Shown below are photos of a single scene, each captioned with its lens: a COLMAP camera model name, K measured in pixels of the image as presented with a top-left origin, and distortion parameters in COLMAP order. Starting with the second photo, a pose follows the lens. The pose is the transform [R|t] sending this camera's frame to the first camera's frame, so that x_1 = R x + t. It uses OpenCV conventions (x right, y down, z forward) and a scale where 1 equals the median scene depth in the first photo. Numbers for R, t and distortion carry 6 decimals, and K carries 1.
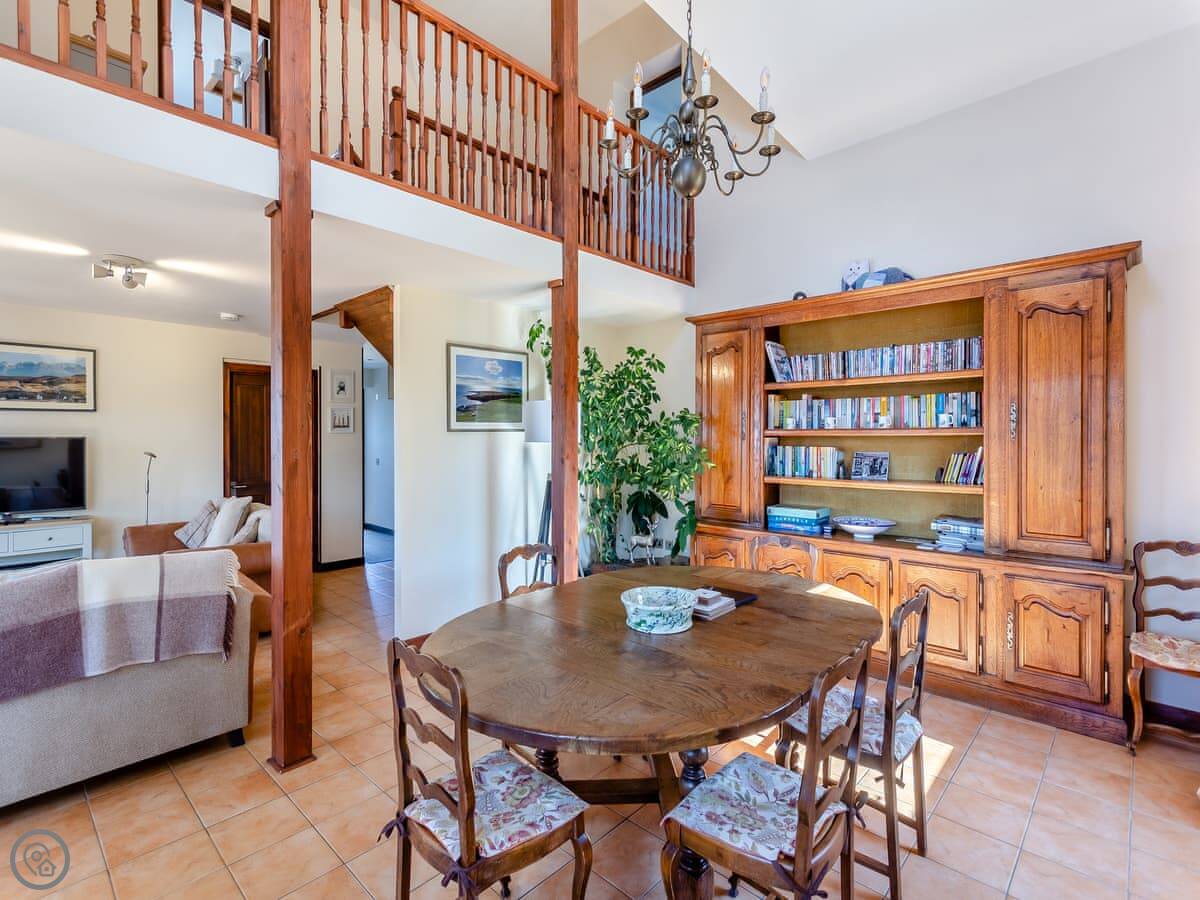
lens RADIAL K [[580.5, 0, 595.0], [0, 580.5, 441.6], [0, 0, 1]] dist [0.001243, 0.000713]
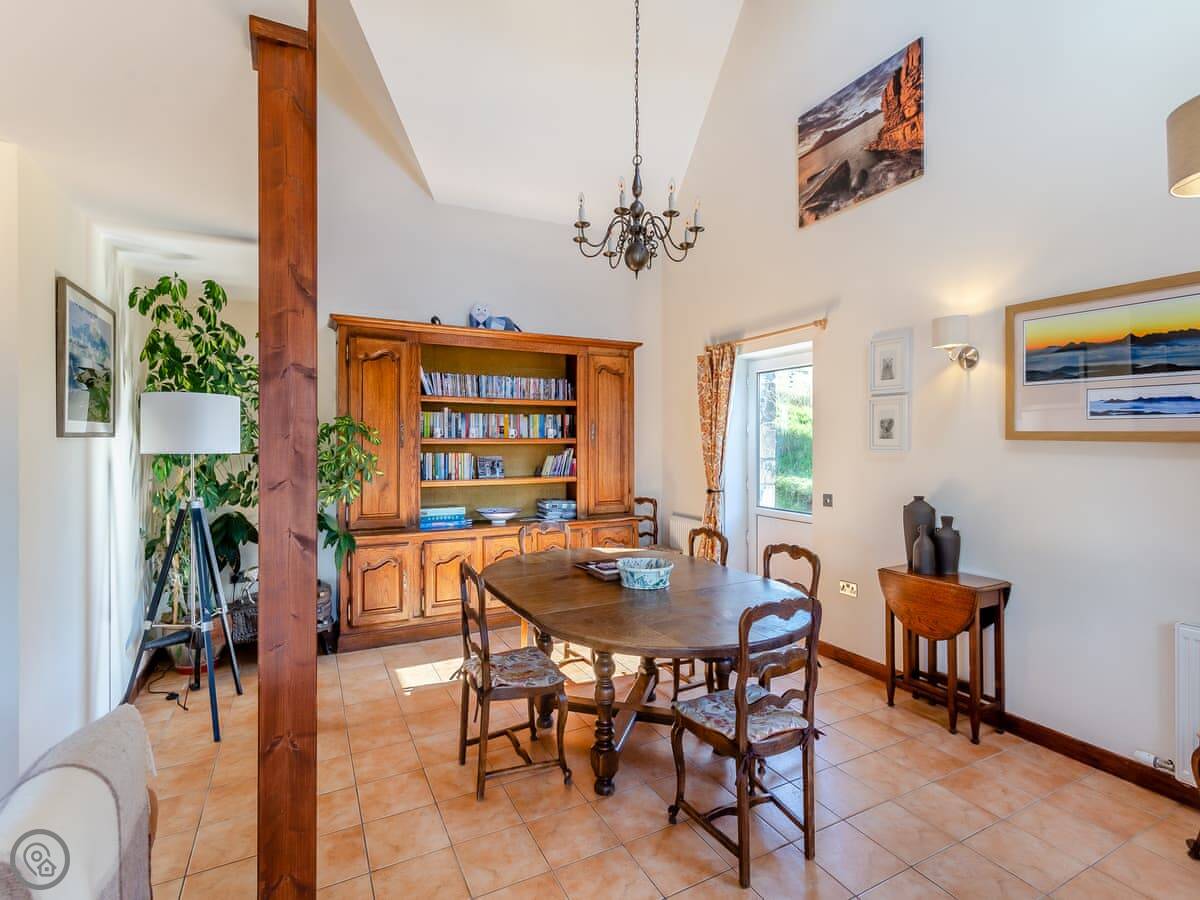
lens RADIAL K [[580.5, 0, 595.0], [0, 580.5, 441.6], [0, 0, 1]] dist [0.001243, 0.000713]
pose [[0.335826, 0.000179, 0.941924, -0.674783], [0.006123, 0.999978, -0.002373, -0.010220], [-0.941904, 0.006564, 0.335818, 0.364407]]
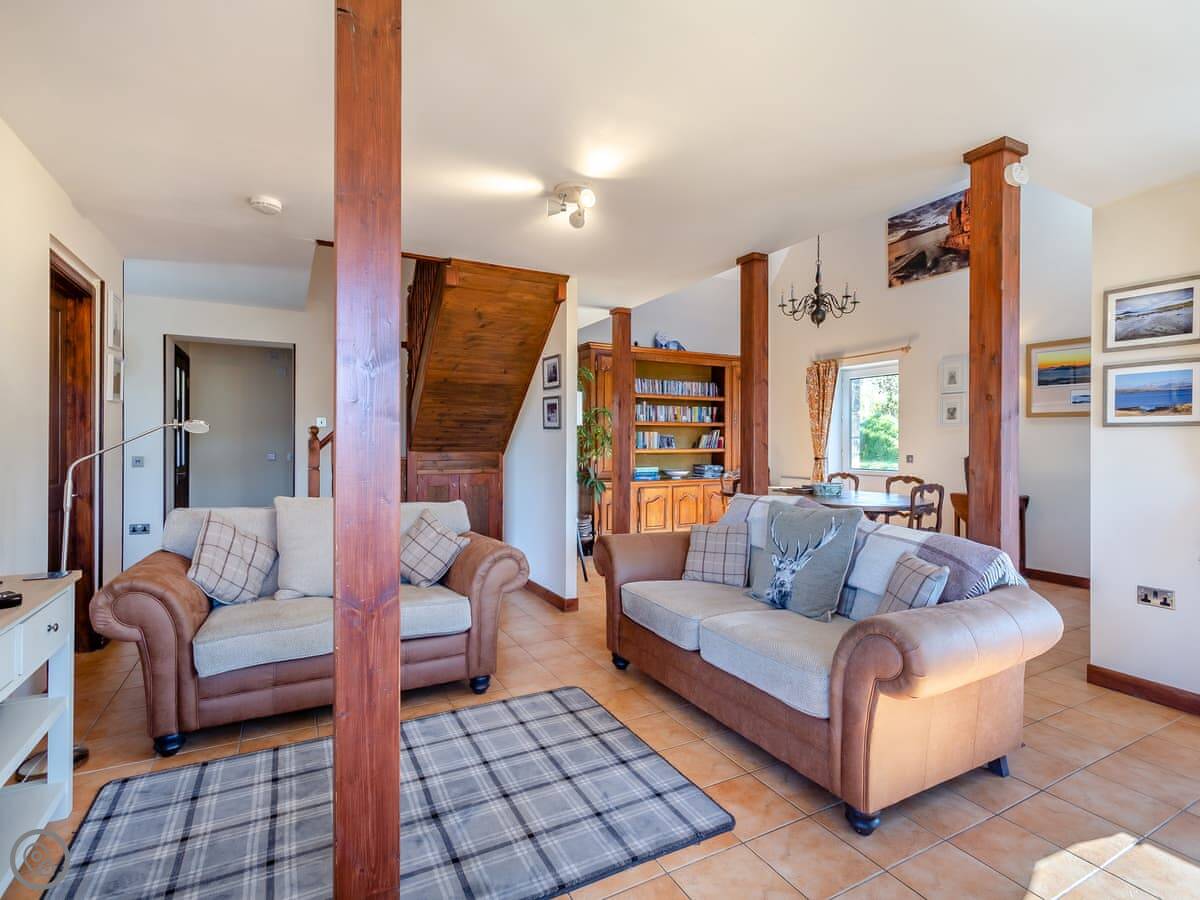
lens RADIAL K [[575.4, 0, 575.5], [0, 575.4, 438.3], [0, 0, 1]] dist [0.001537, 0.000259]
pose [[0.355442, 0.010188, 0.934643, -1.438903], [0.000456, 0.999939, -0.011072, 0.052803], [-0.934698, 0.004361, 0.355415, 0.628511]]
